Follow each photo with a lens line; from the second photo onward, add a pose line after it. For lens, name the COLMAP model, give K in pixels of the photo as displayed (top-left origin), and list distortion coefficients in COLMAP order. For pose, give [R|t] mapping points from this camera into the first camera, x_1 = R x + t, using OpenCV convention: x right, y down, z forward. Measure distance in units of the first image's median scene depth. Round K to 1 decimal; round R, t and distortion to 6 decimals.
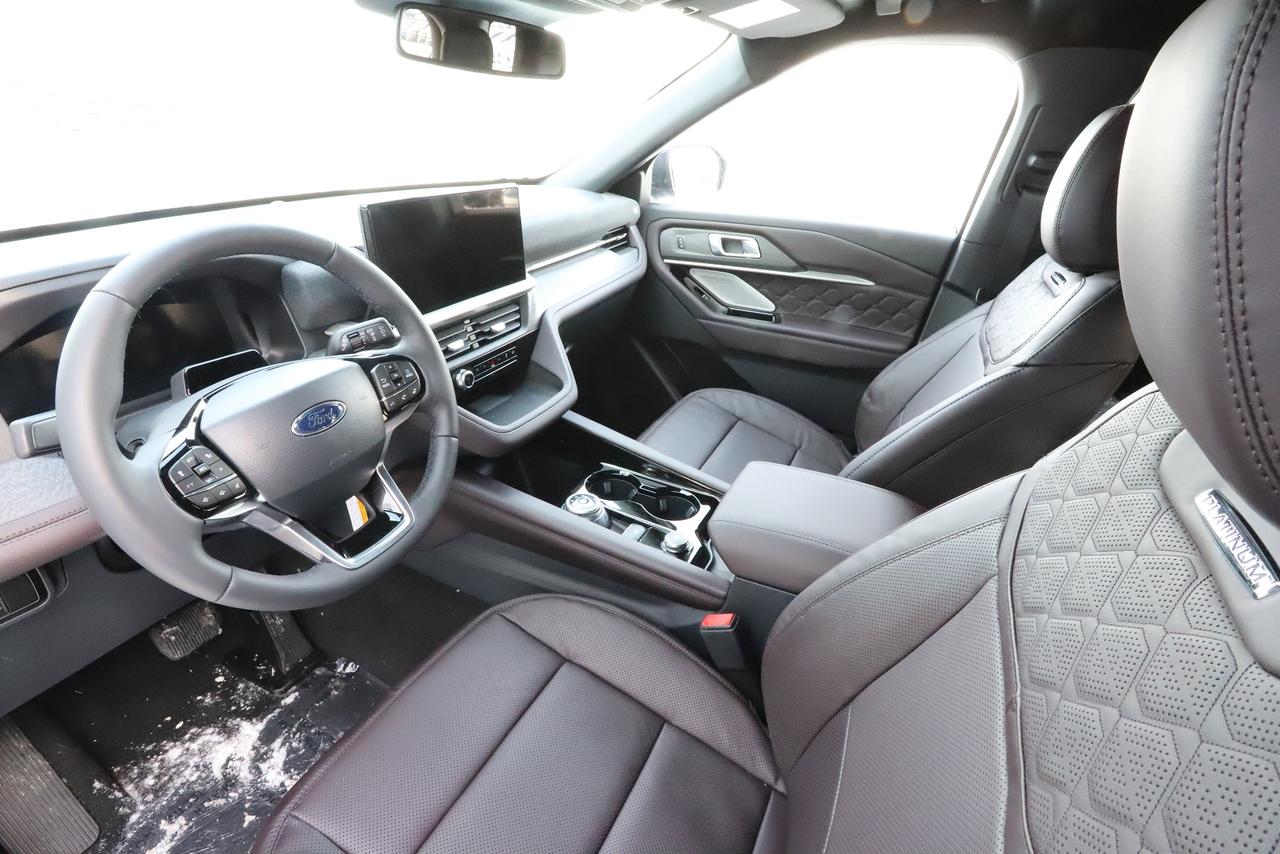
lens RADIAL K [[617.9, 0, 647.2], [0, 617.9, 421.2], [0, 0, 1]] dist [-0.075391, 0.022683]
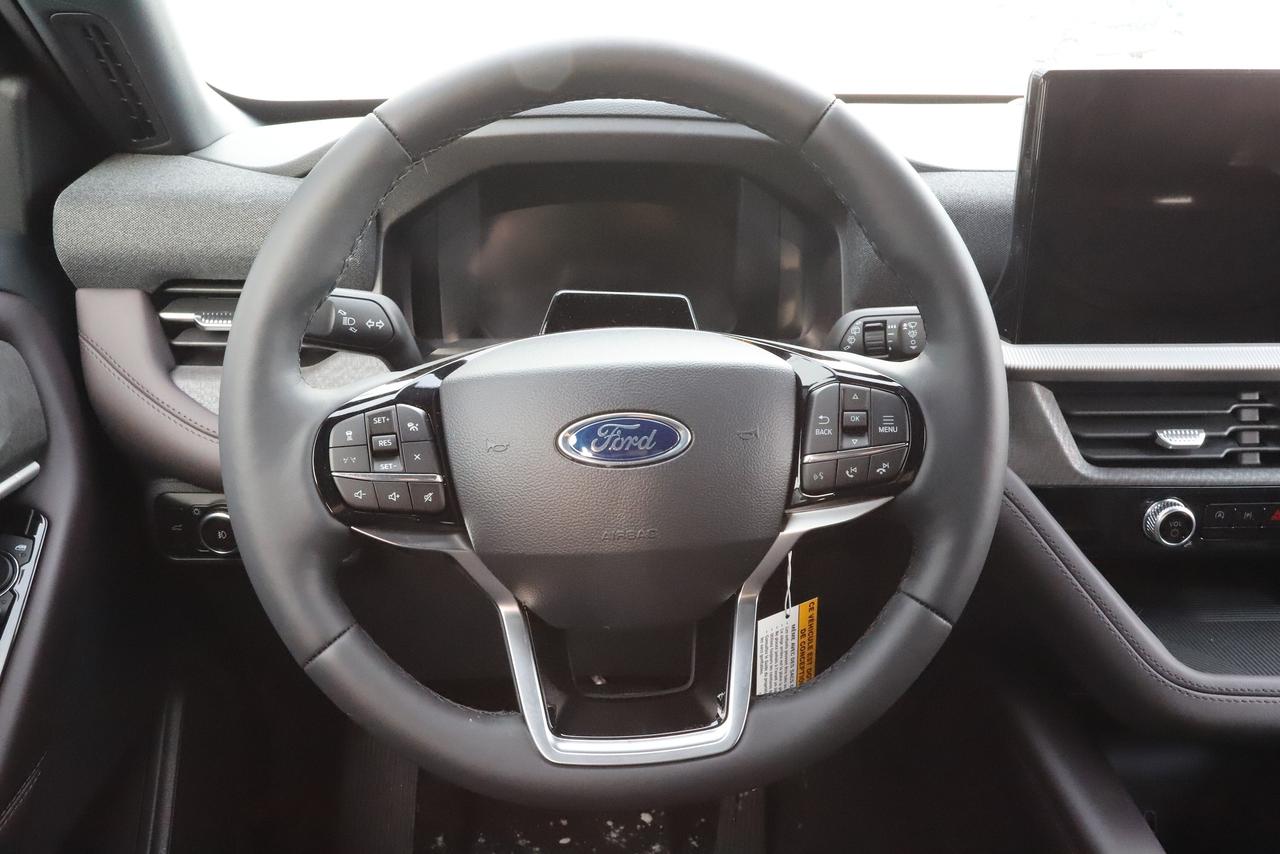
lens RADIAL K [[1006.1, 0, 651.4], [0, 1006.1, 417.8], [0, 0, 1]] dist [0.032359, -0.090268]
pose [[0.482081, 0.273214, -0.832437, 0.063951], [-0.380522, 0.921133, 0.081957, -0.050030], [0.789177, 0.277251, 0.548025, 0.307656]]
